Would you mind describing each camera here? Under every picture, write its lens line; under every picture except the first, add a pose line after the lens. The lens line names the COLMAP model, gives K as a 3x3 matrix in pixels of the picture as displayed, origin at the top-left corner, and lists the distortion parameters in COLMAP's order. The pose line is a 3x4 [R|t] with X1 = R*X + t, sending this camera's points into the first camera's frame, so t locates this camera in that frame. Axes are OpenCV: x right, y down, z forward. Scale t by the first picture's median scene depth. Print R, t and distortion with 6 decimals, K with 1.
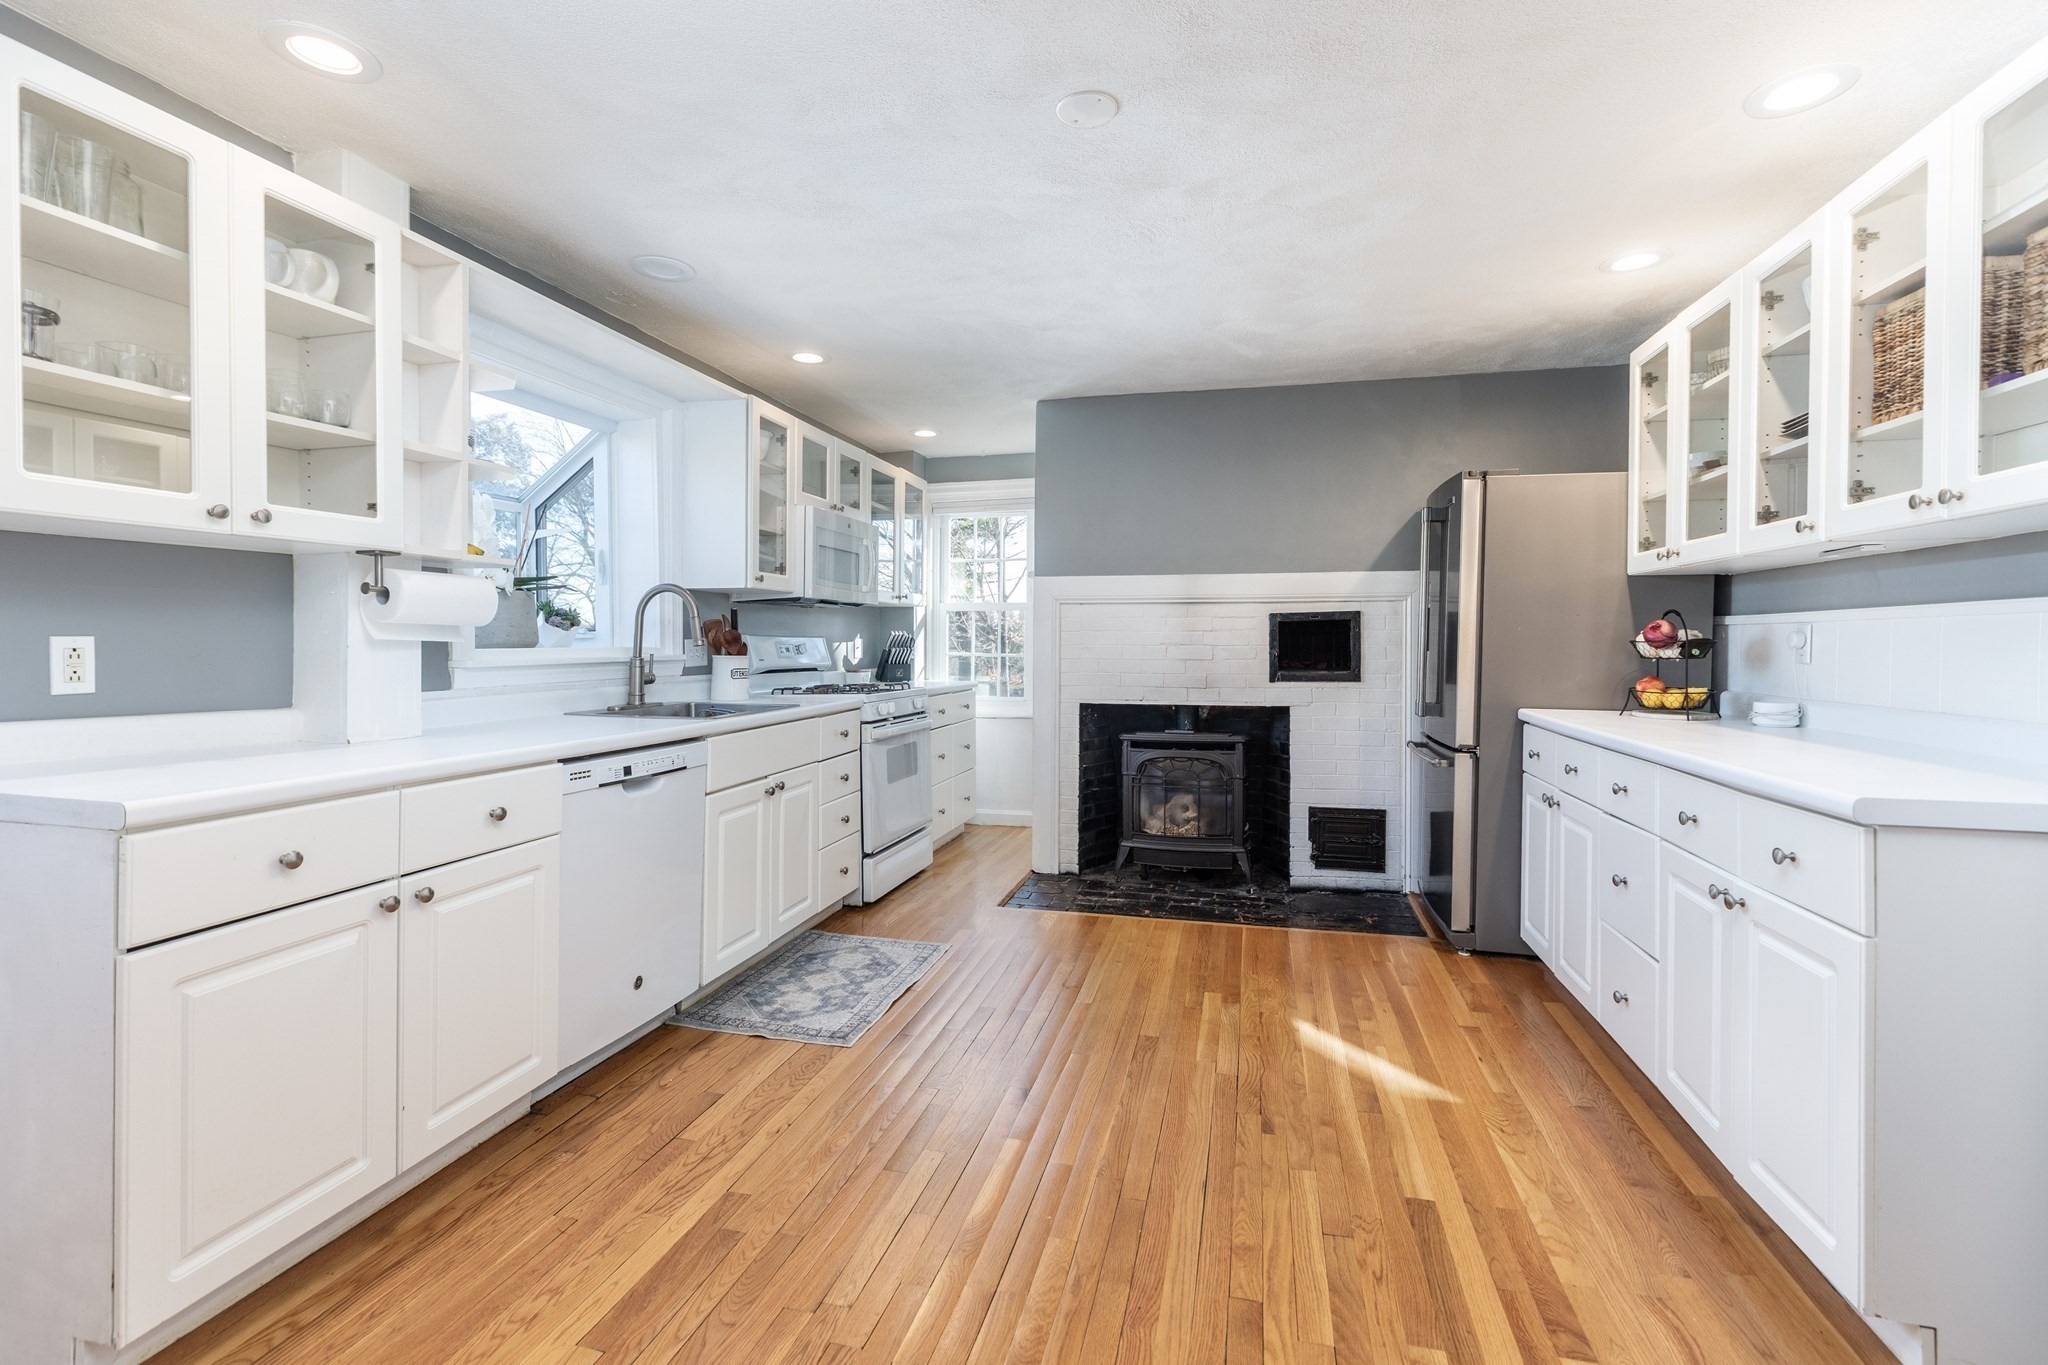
lens RADIAL K [[933.5, 0, 1008.3], [0, 933.5, 643.6], [0, 0, 1]] dist [0.004537, 0.000198]
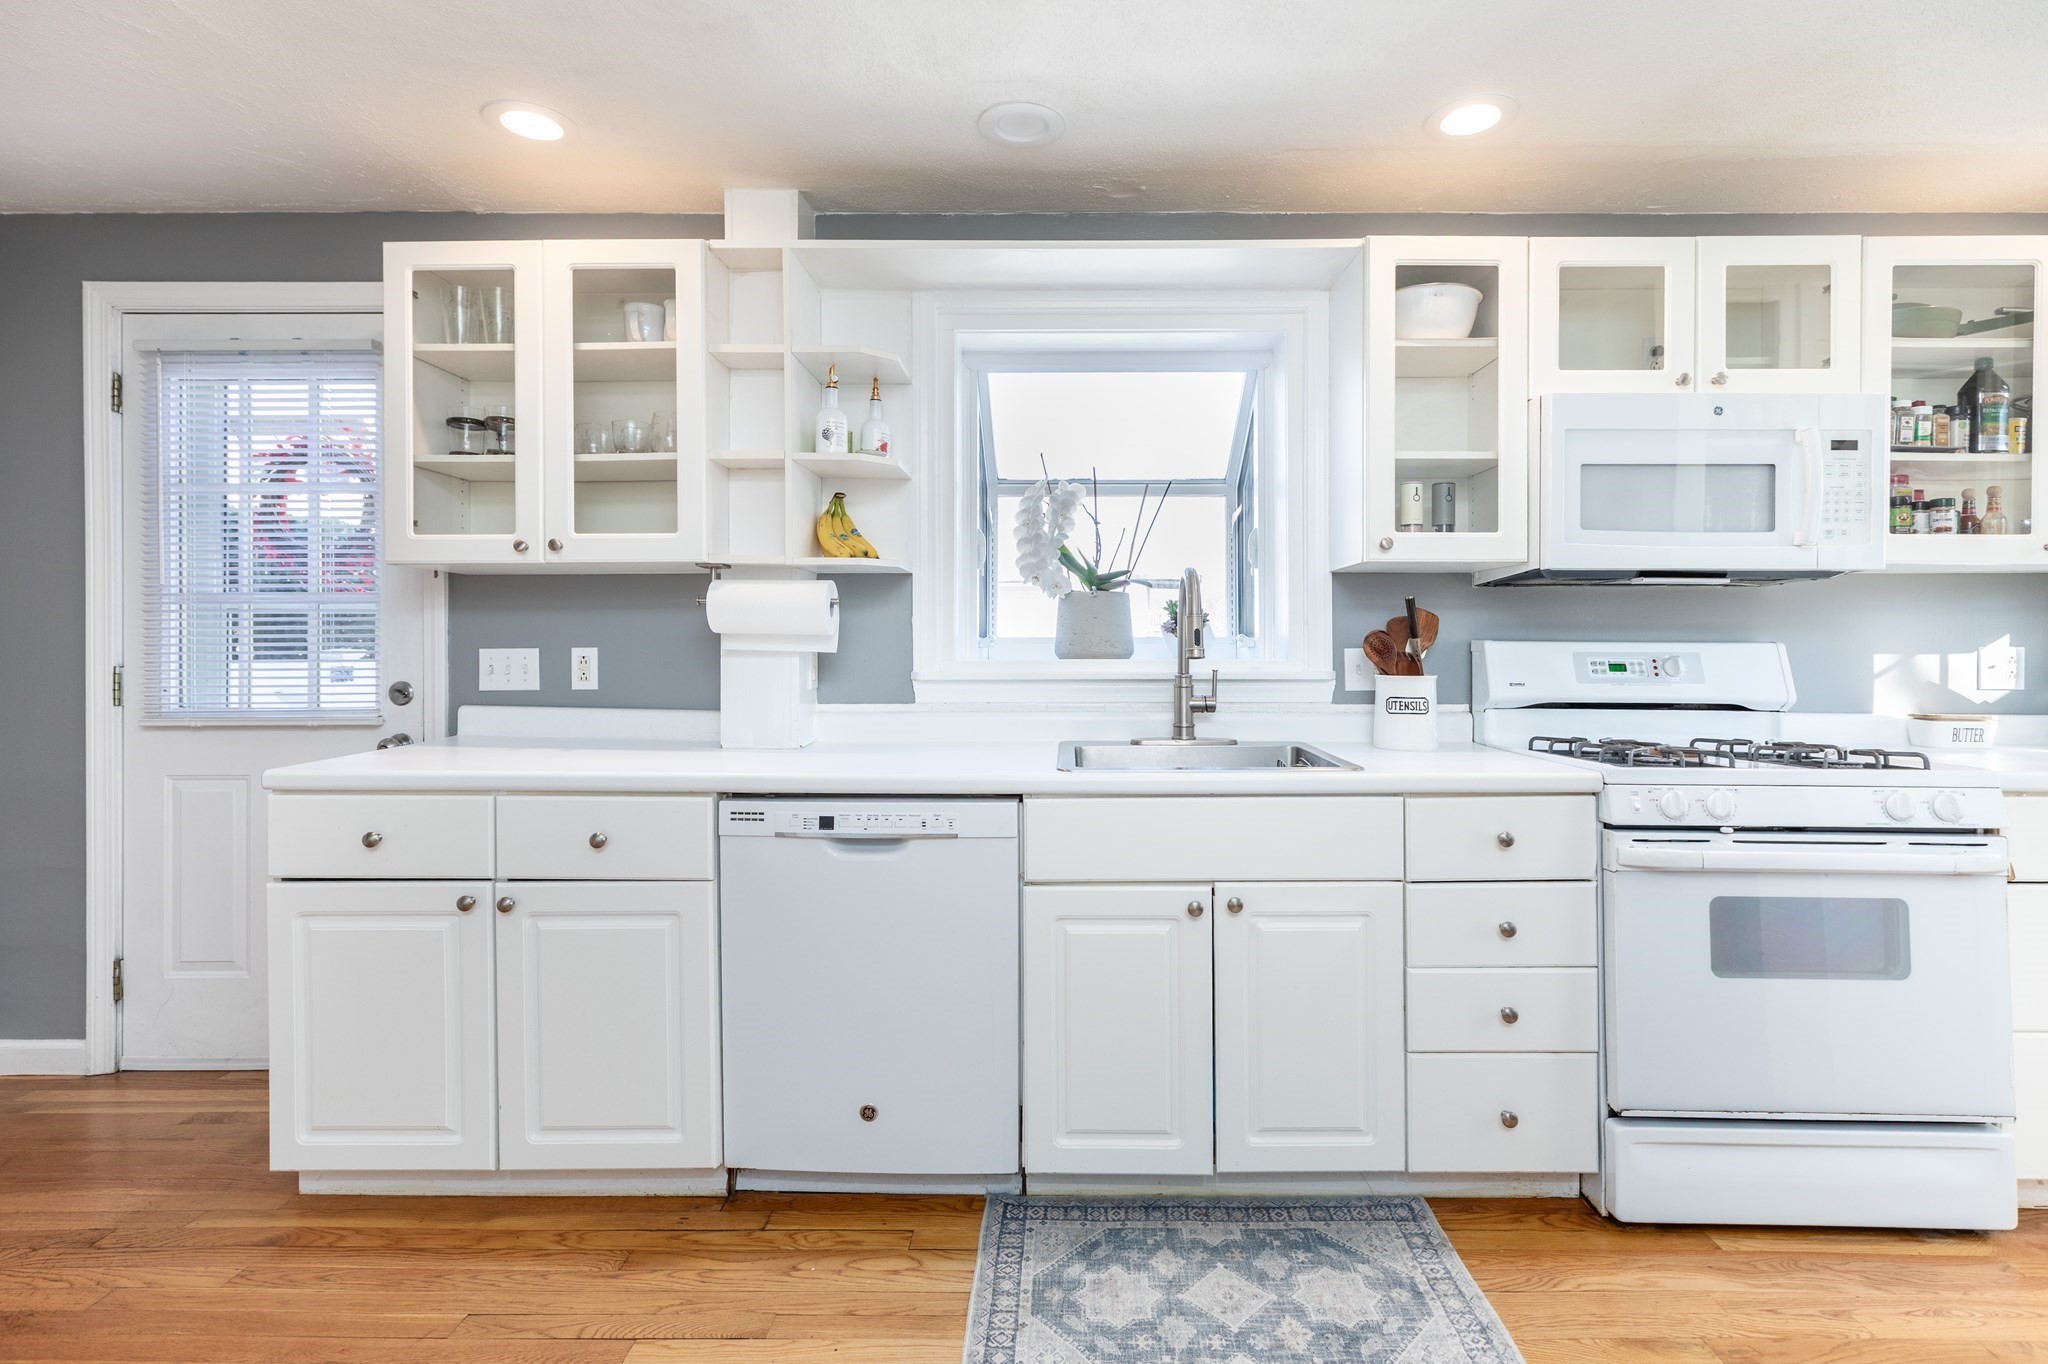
lens RADIAL K [[950.3, 0, 1047.8], [0, 950.3, 644.4], [0, 0, 1]] dist [0.004620, 0.000676]
pose [[0.250278, -0.004682, -0.968163, 0.318747], [-0.002870, 0.999980, -0.005578, -0.003983], [0.968170, 0.004174, 0.250260, 0.813212]]
